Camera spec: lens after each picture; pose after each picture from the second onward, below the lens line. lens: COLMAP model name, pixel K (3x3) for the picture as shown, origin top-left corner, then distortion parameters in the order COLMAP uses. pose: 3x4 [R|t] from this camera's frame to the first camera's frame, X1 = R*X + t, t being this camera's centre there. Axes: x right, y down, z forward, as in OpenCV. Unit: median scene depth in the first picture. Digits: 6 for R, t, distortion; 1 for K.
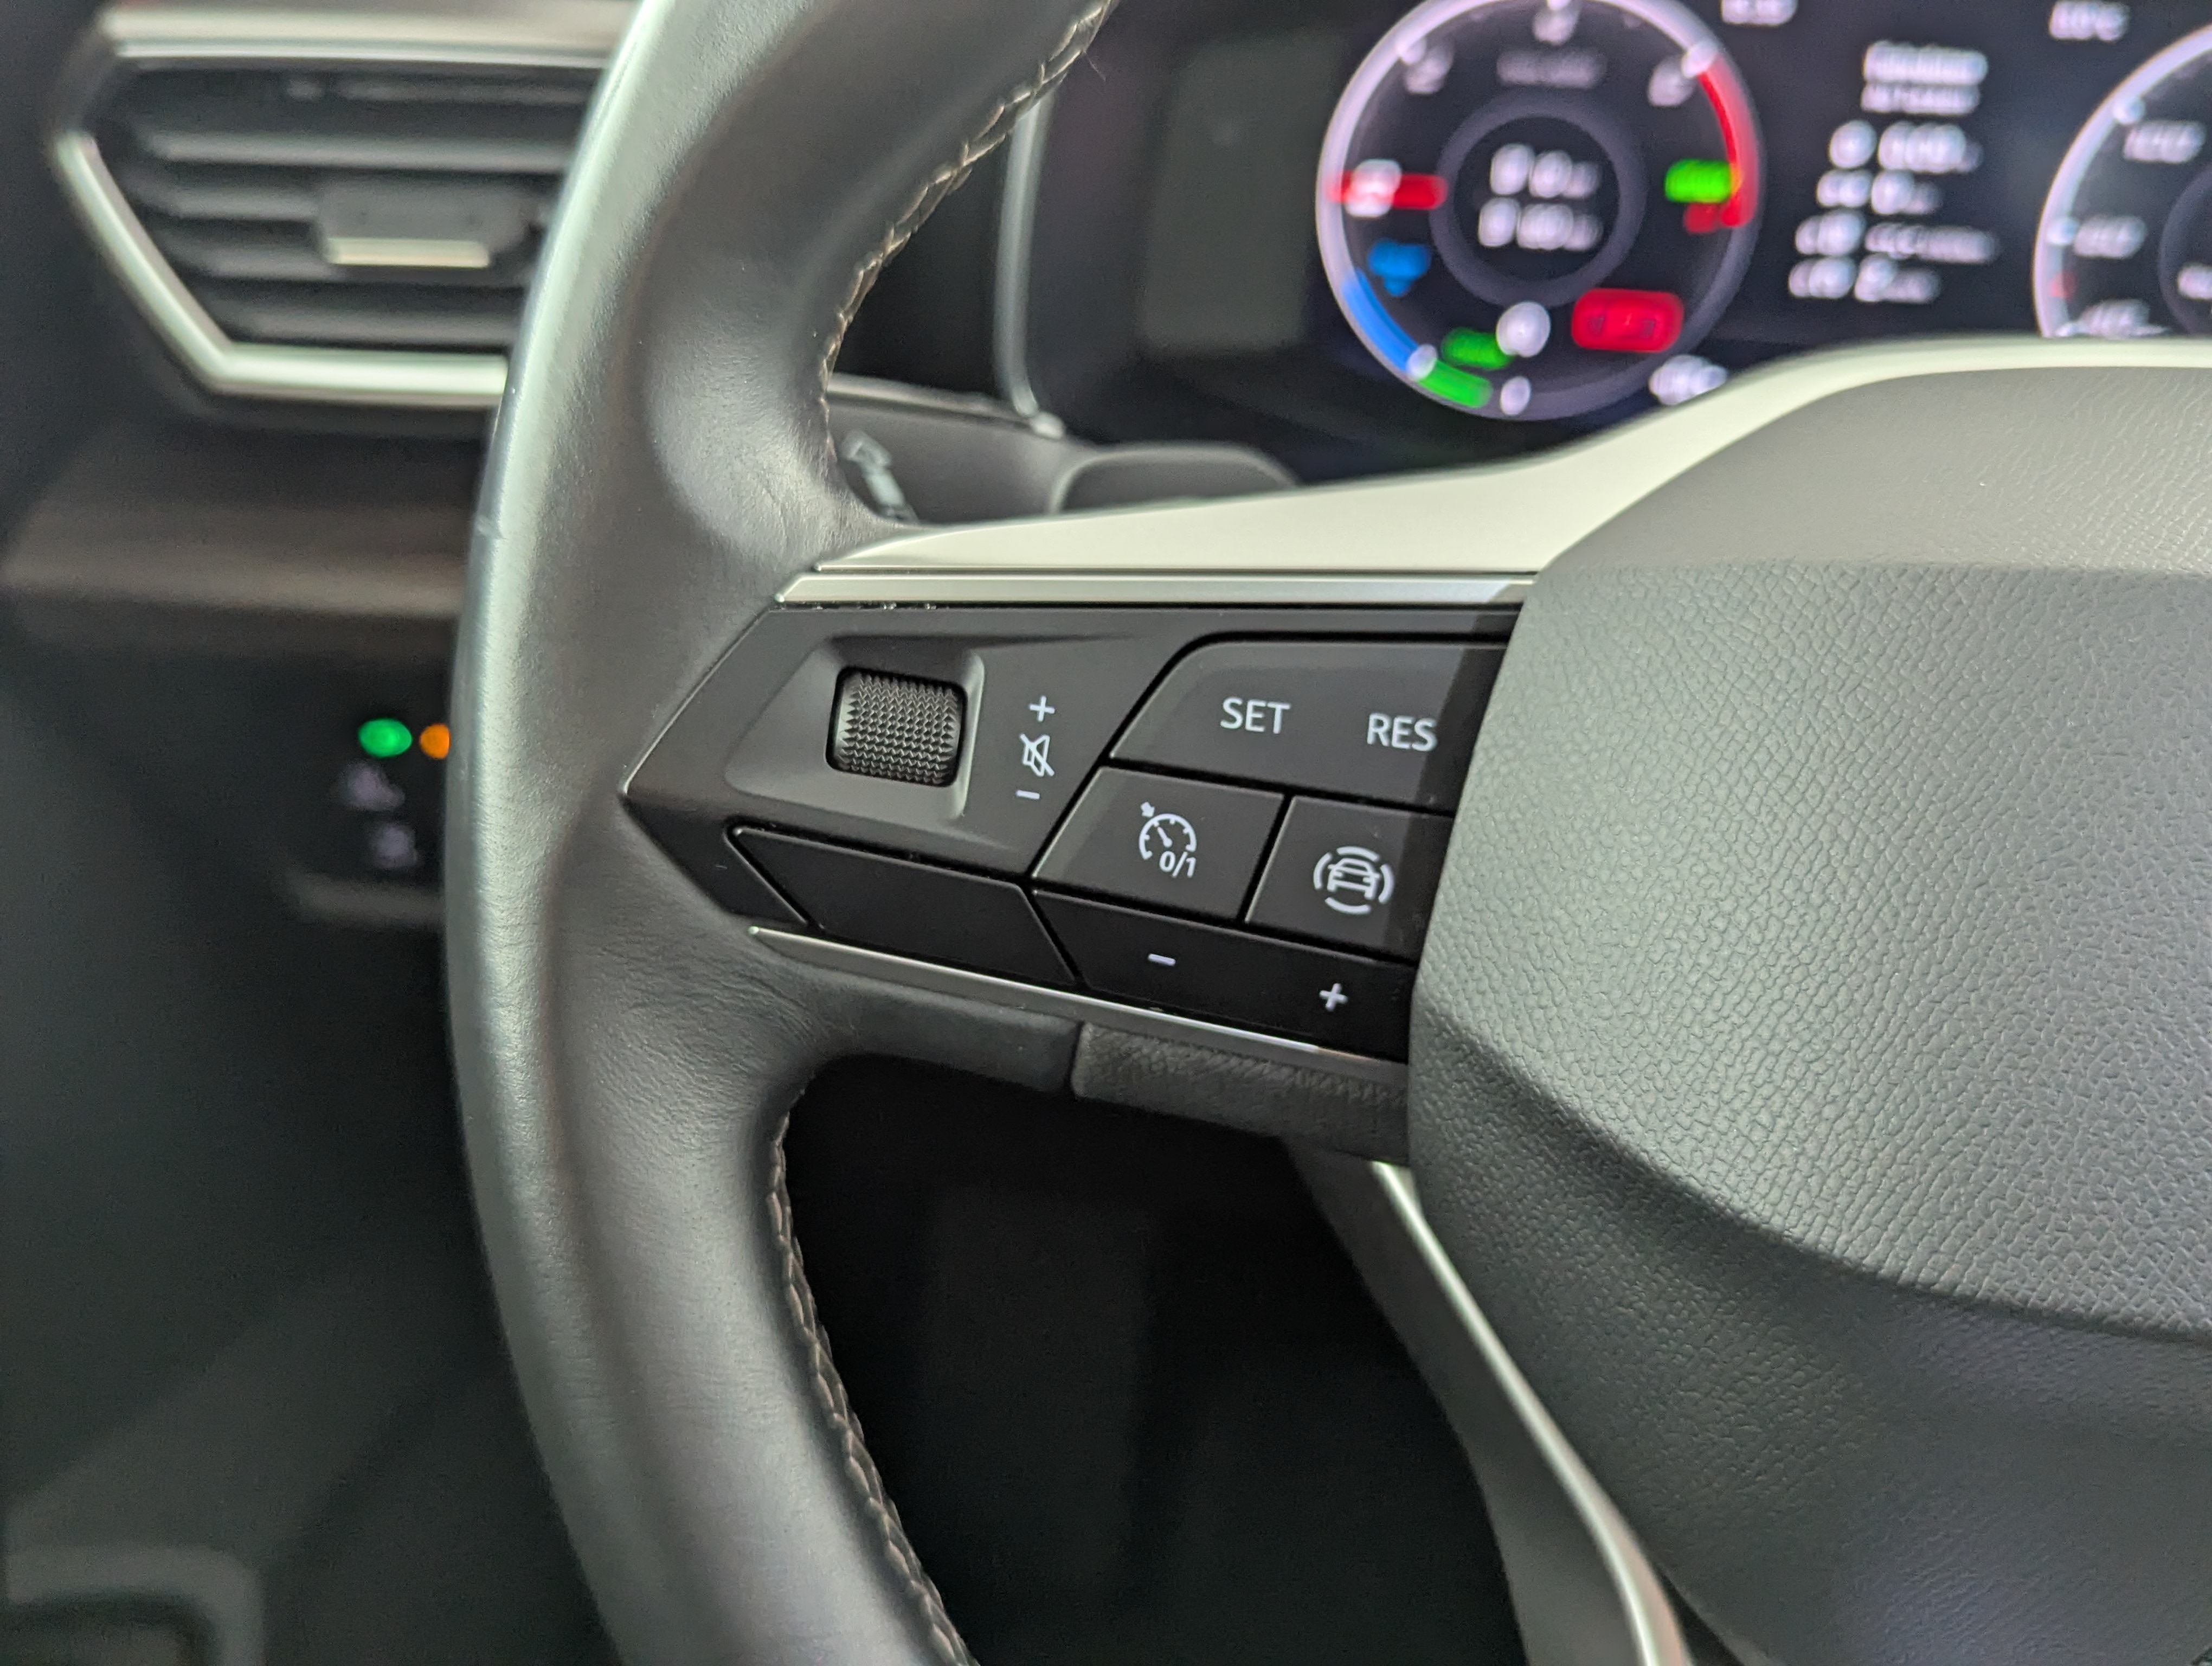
lens RADIAL K [[2089.0, 0, 1056.0], [0, 2089.0, 763.3], [0, 0, 1]] dist [-0.010178, -0.001074]
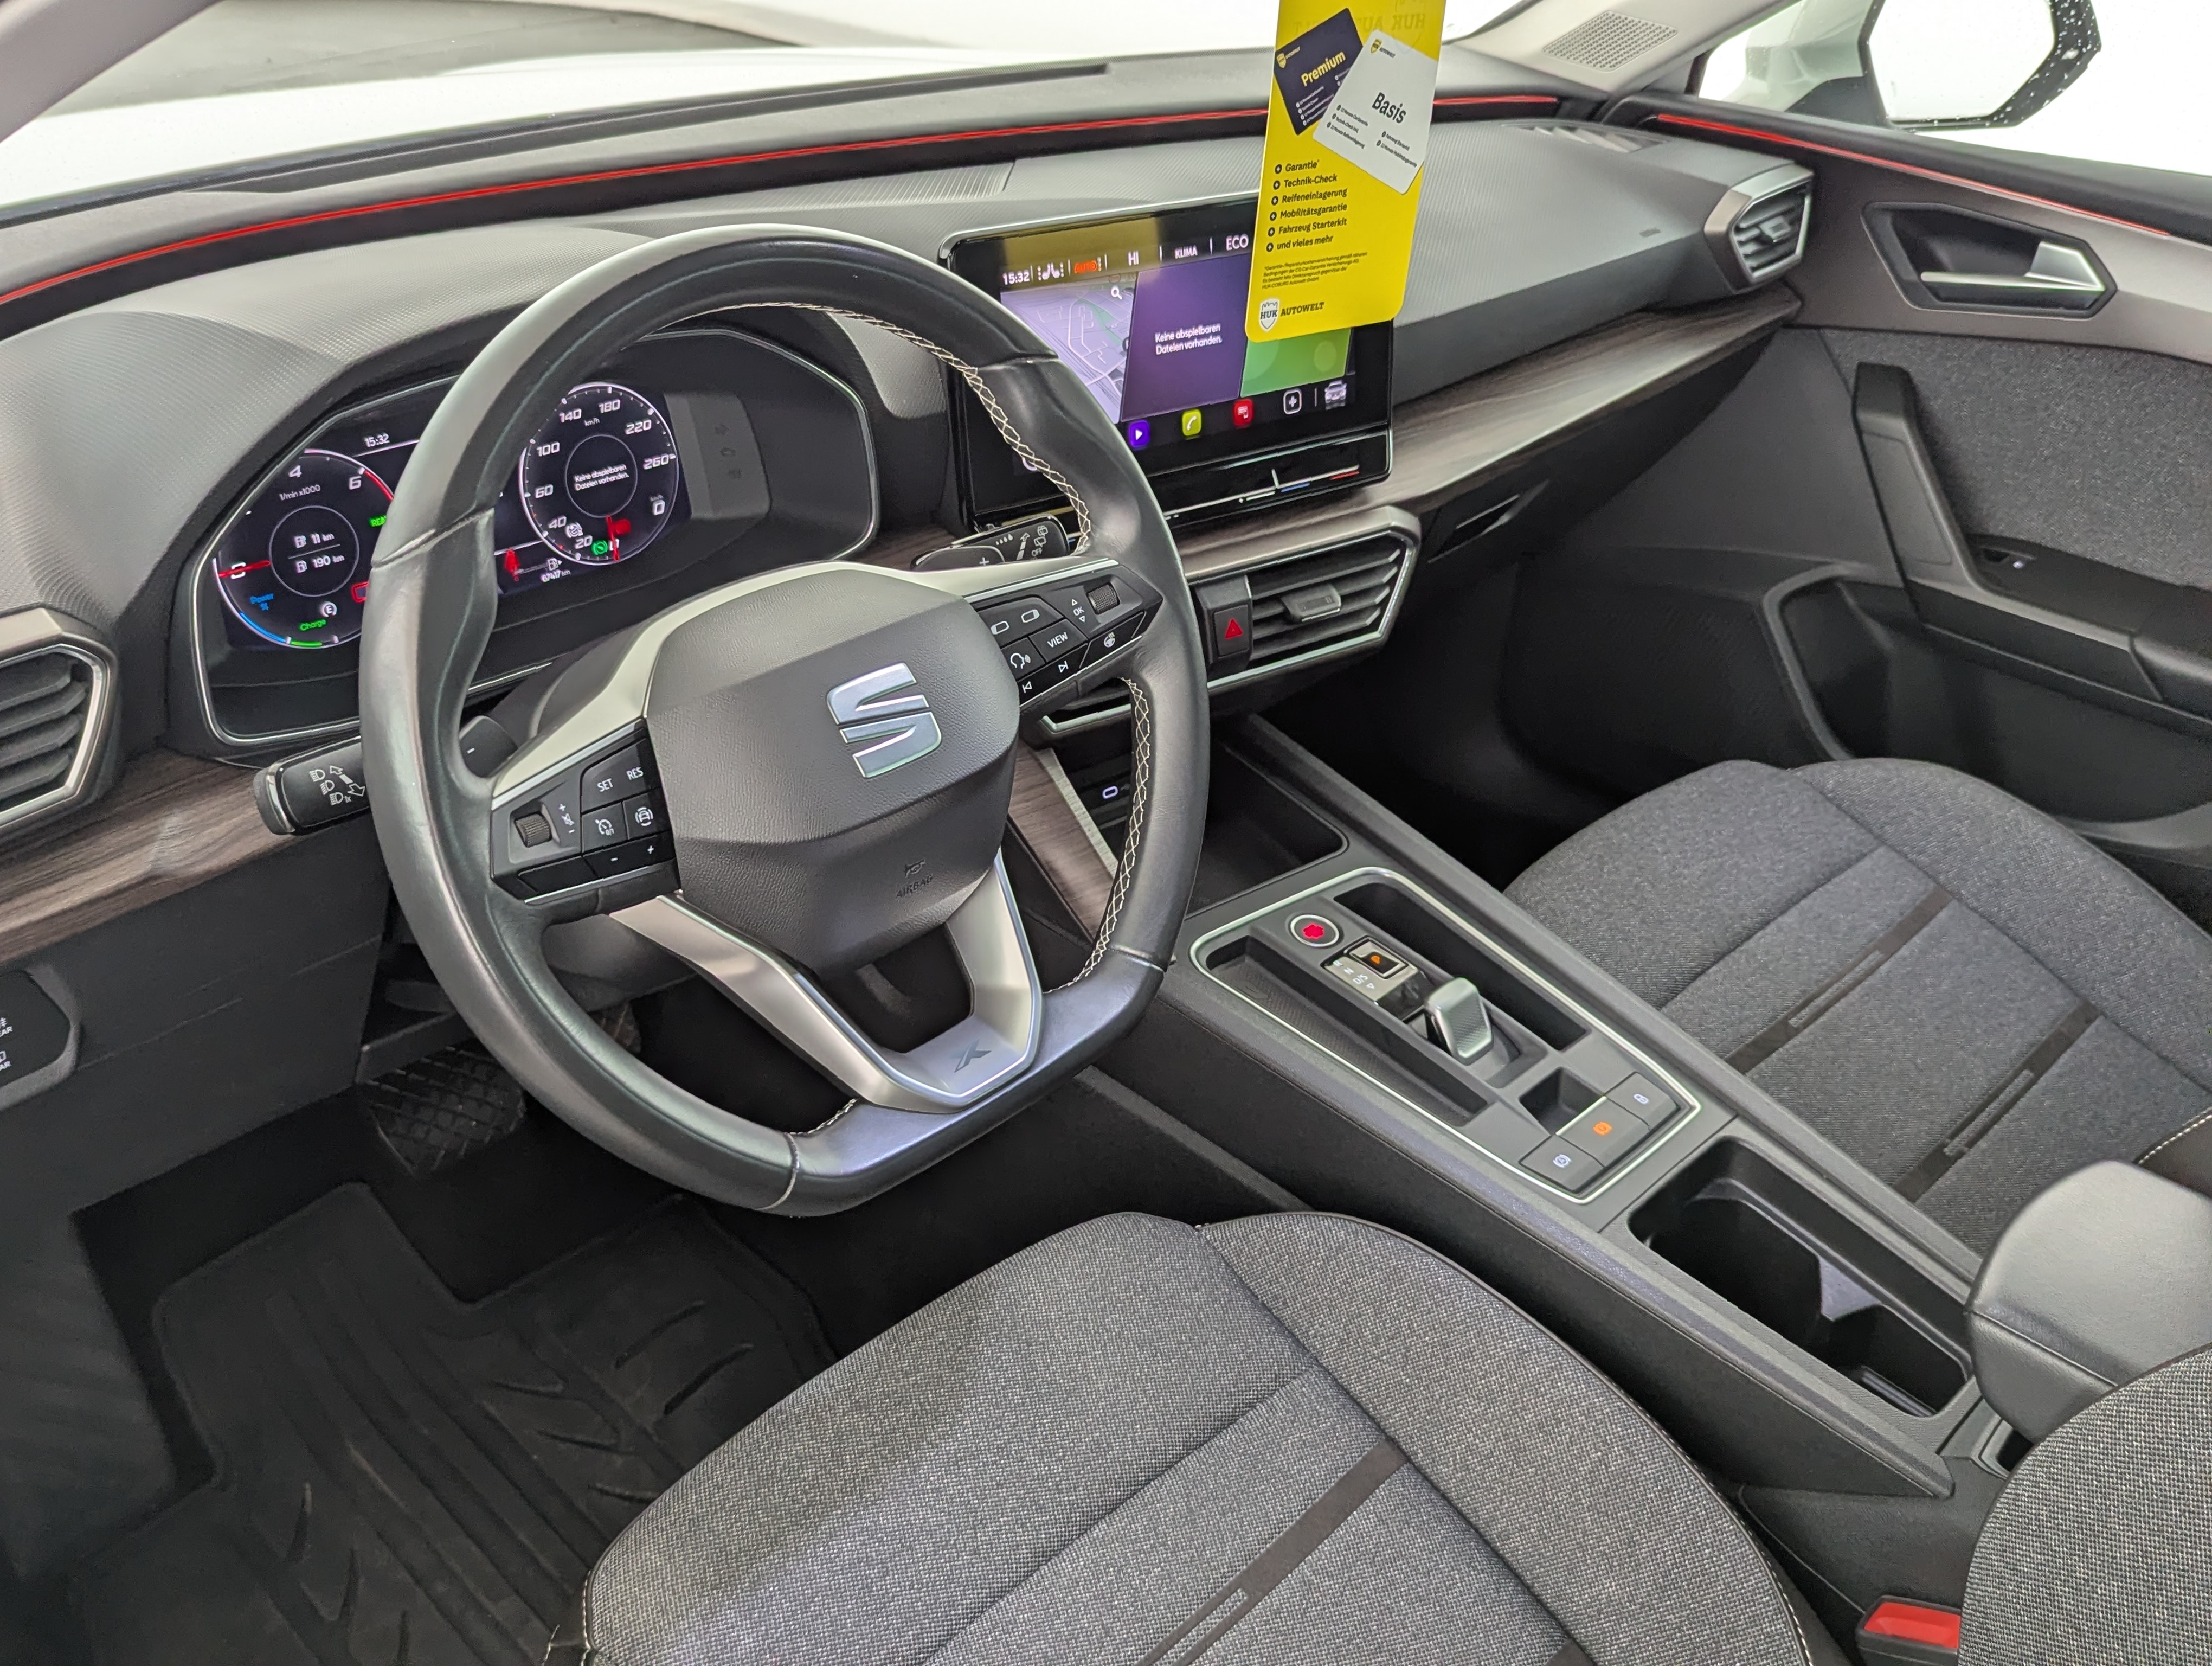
lens RADIAL K [[2024.5, 0, 1039.2], [0, 2024.5, 839.3], [0, 0, 1]] dist [0.016073, 0.006175]
pose [[0.574388, -0.415934, 0.705037, -1.889438], [0.366871, 0.900748, 0.232505, -0.457154], [-0.731767, 0.125109, 0.669973, -1.762429]]
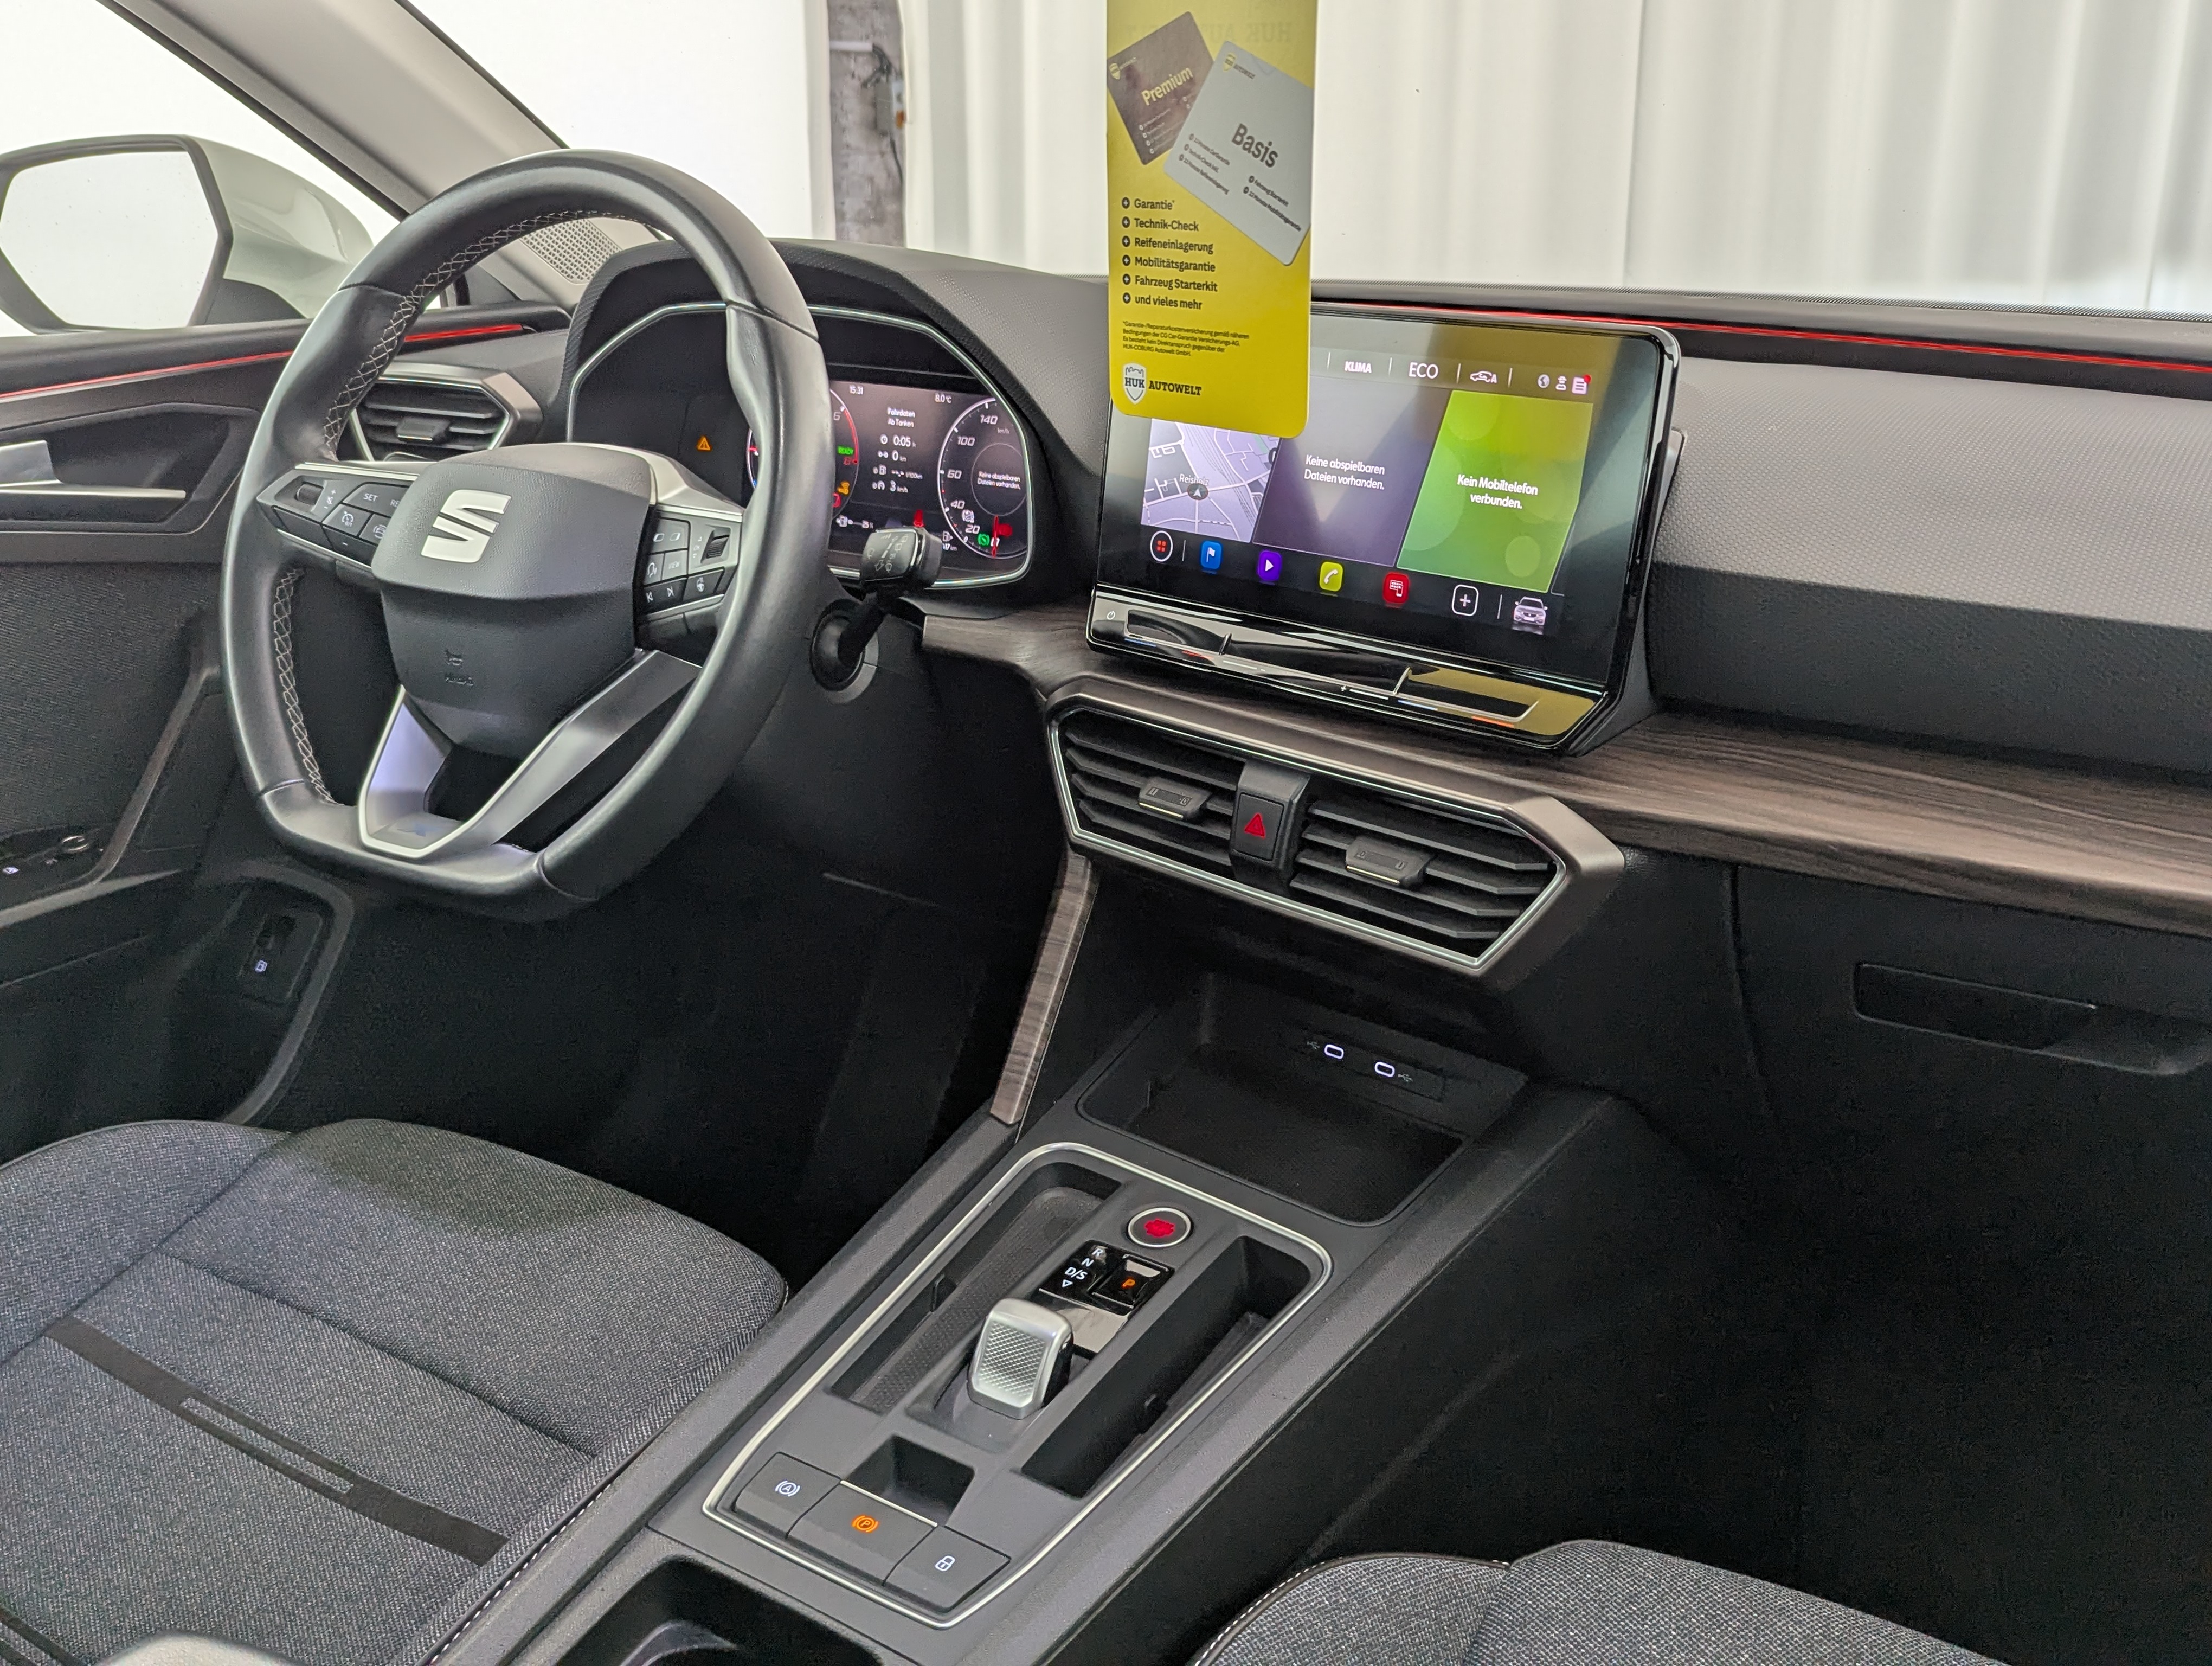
lens RADIAL K [[1949.1, 0, 1135.0], [0, 1949.1, 838.0], [0, 0, 1]] dist [0.015390, 0.000532]
pose [[0.924983, 0.120065, -0.360544, 3.467183], [-0.174757, 0.976896, -0.123025, 0.997328], [0.337442, 0.176804, 0.924593, -2.464752]]
